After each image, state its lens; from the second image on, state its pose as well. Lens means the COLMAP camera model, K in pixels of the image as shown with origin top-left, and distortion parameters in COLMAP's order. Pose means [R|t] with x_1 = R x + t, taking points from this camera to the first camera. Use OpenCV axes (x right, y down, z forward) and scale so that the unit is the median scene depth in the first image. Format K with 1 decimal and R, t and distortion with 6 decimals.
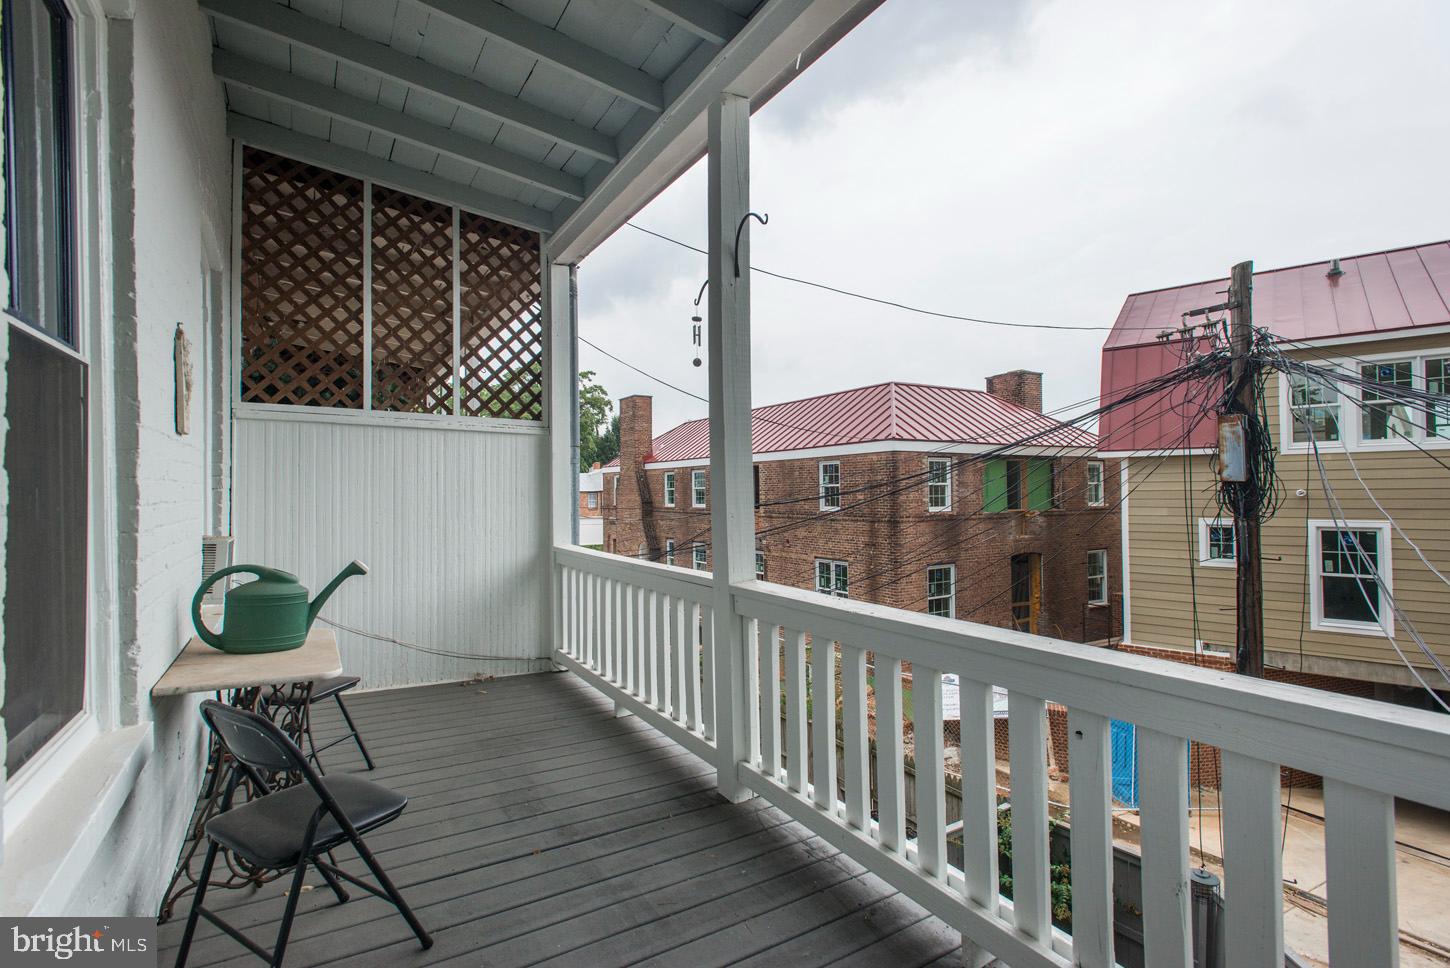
lens RADIAL K [[690.8, 0, 738.8], [0, 690.8, 485.3], [0, 0, 1]] dist [0.008440, 0.000397]
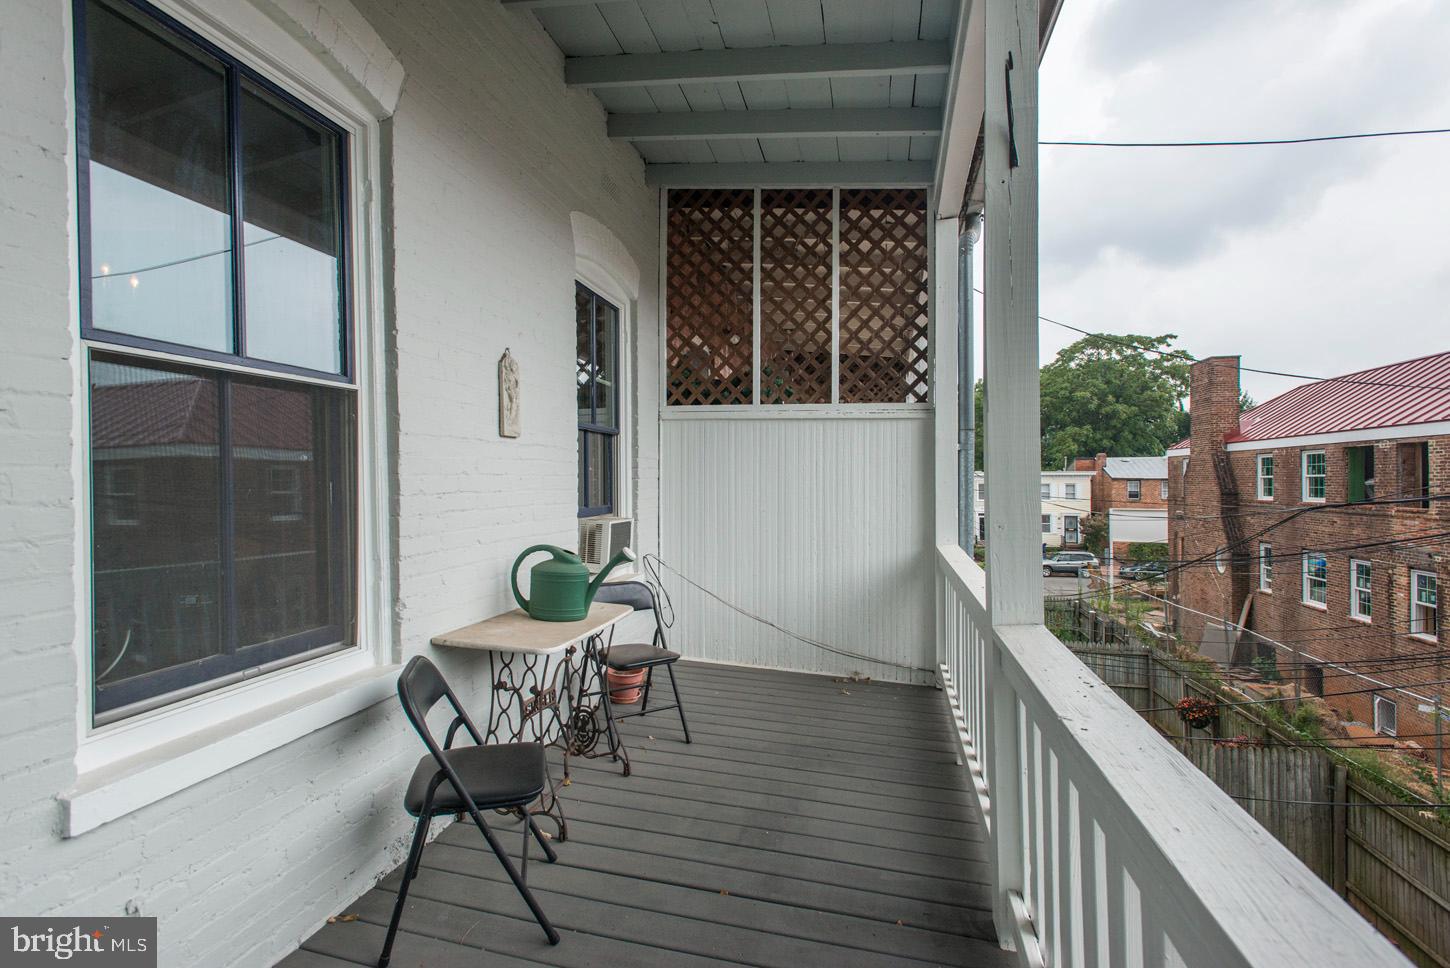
lens RADIAL K [[690.8, 0, 717.5], [0, 690.8, 483.3], [0, 0, 1]] dist [0.008440, 0.000397]
pose [[0.687632, 0.012102, -0.725959, 0.187810], [0.000975, 0.999845, 0.017591, -0.006124], [0.726059, -0.012804, 0.687513, 0.214358]]
